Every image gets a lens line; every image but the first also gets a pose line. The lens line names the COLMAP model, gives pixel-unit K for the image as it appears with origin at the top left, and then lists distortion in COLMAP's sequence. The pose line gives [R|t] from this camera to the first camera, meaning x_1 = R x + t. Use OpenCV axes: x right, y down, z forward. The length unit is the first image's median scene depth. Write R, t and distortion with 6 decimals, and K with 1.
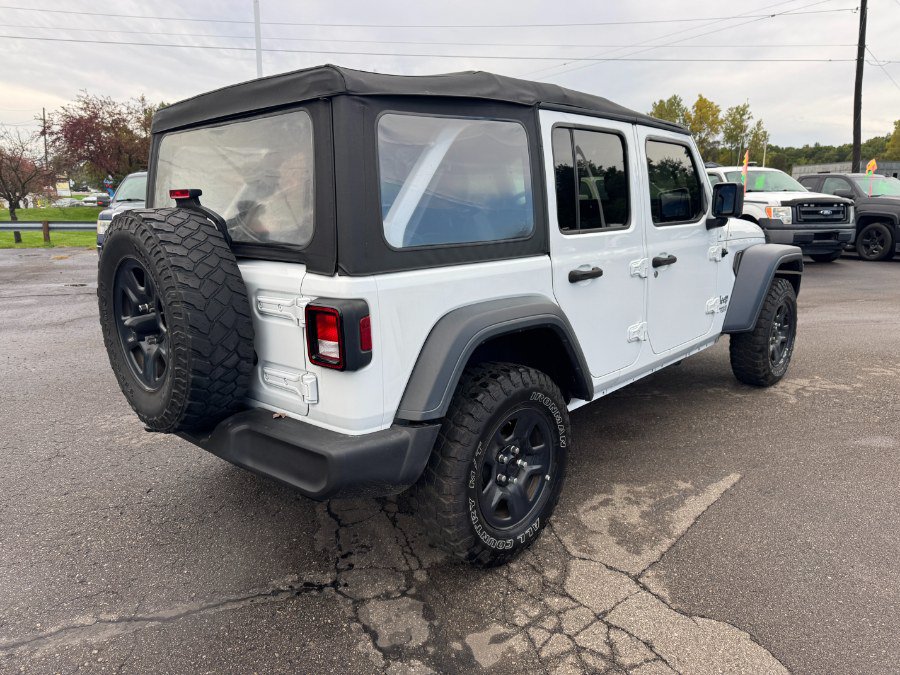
lens RADIAL K [[639.6, 0, 444.1], [0, 639.6, 333.0], [0, 0, 1]] dist [0.031405, -0.031679]
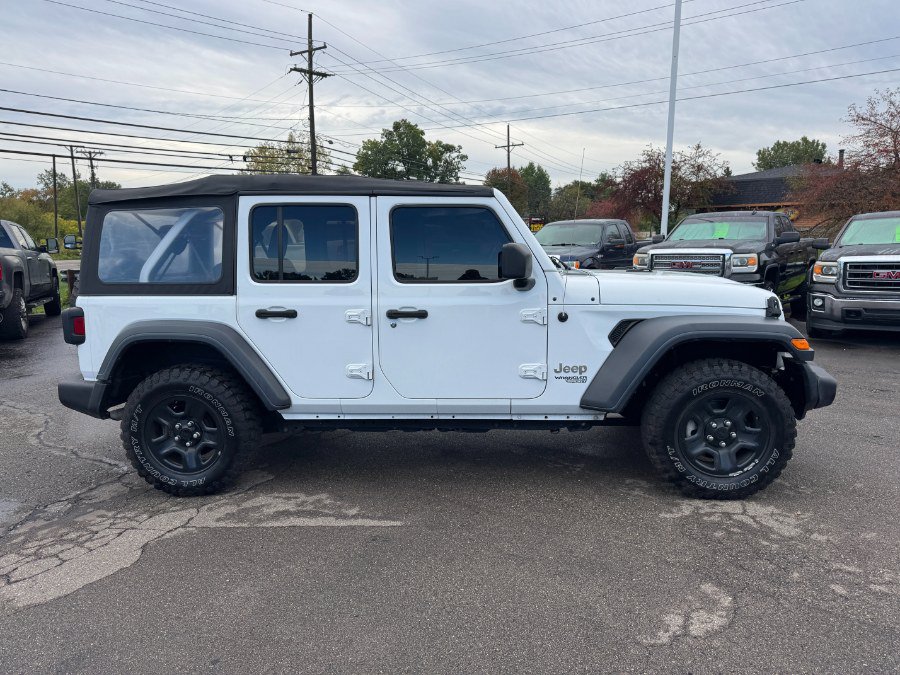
lens RADIAL K [[639.6, 0, 452.5], [0, 639.6, 332.2], [0, 0, 1]] dist [0.031405, -0.031679]
pose [[0.636453, 0.113007, -0.762992, 1.645811], [-0.157256, 0.987443, 0.015076, -0.147745], [0.755114, 0.110390, 0.646232, 0.476276]]
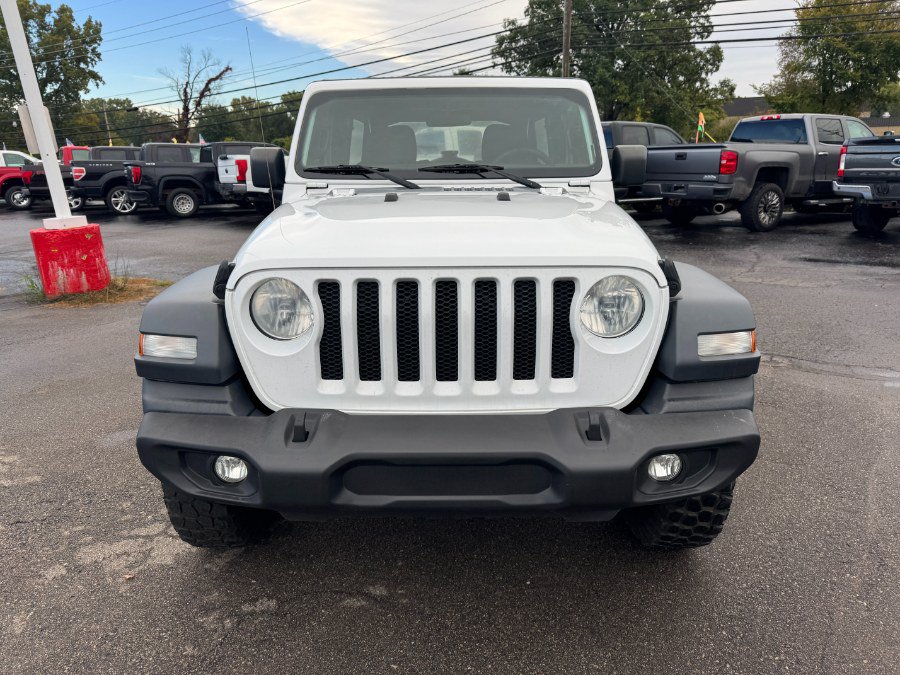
lens RADIAL K [[639.6, 0, 447.2], [0, 639.6, 343.0], [0, 0, 1]] dist [0.031405, -0.031679]
pose [[-0.728366, 0.218490, -0.649419, 1.307284], [-0.120140, 0.892390, 0.434979, -0.595281], [0.674574, 0.394845, -0.623737, 2.664954]]
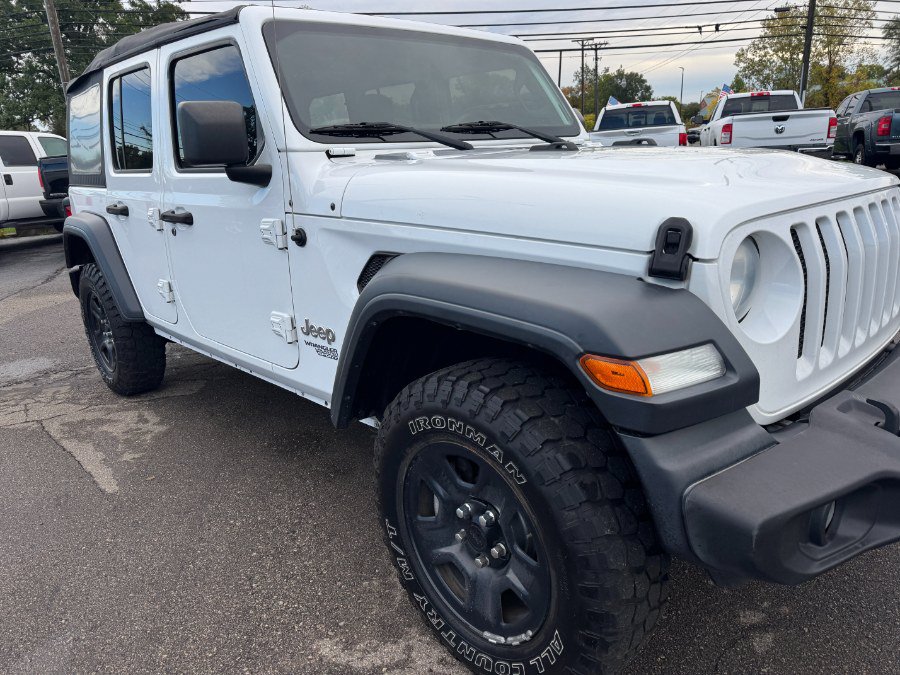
lens RADIAL K [[639.6, 0, 451.8], [0, 639.6, 337.6], [0, 0, 1]] dist [0.031405, -0.031679]
pose [[-0.064992, 0.299395, -0.951913, 1.485896], [-0.157556, 0.938886, 0.306055, -0.357622], [0.985369, 0.169871, -0.013849, 1.823855]]
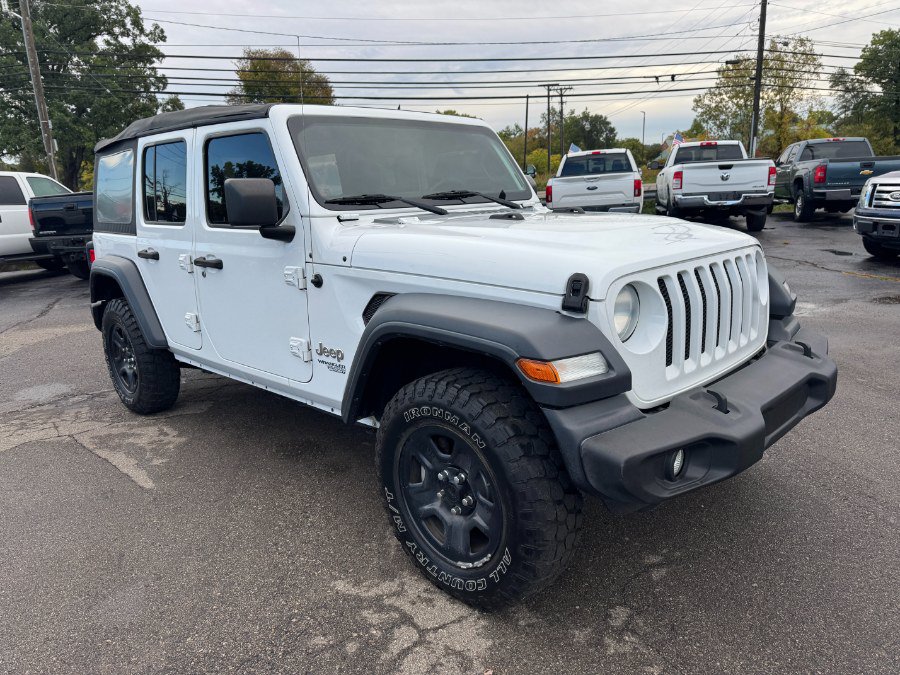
lens RADIAL K [[639.6, 0, 448.9], [0, 639.6, 336.0], [0, 0, 1]] dist [0.031405, -0.031679]
pose [[-0.025408, 0.246030, -0.968929, 1.743013], [-0.166759, 0.954618, 0.246770, -0.411131], [0.985670, 0.167847, 0.016773, 1.816449]]
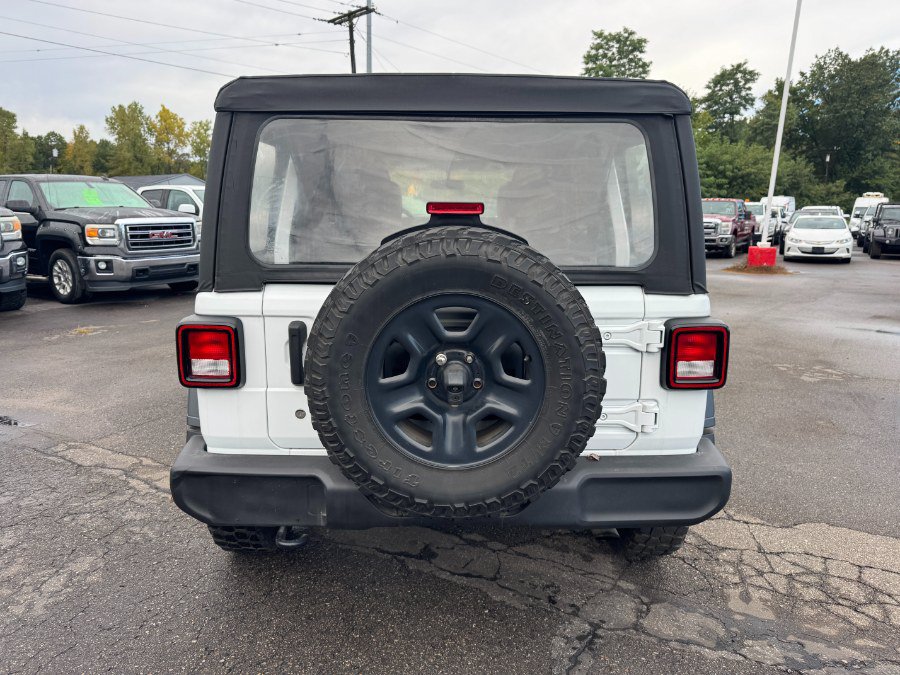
lens RADIAL K [[639.6, 0, 447.1], [0, 639.6, 333.2], [0, 0, 1]] dist [0.031405, -0.031679]
pose [[0.714892, -0.112701, 0.690092, -0.904408], [0.124107, 0.991707, 0.033392, -0.088444], [-0.688133, 0.061774, 0.722951, 0.434237]]
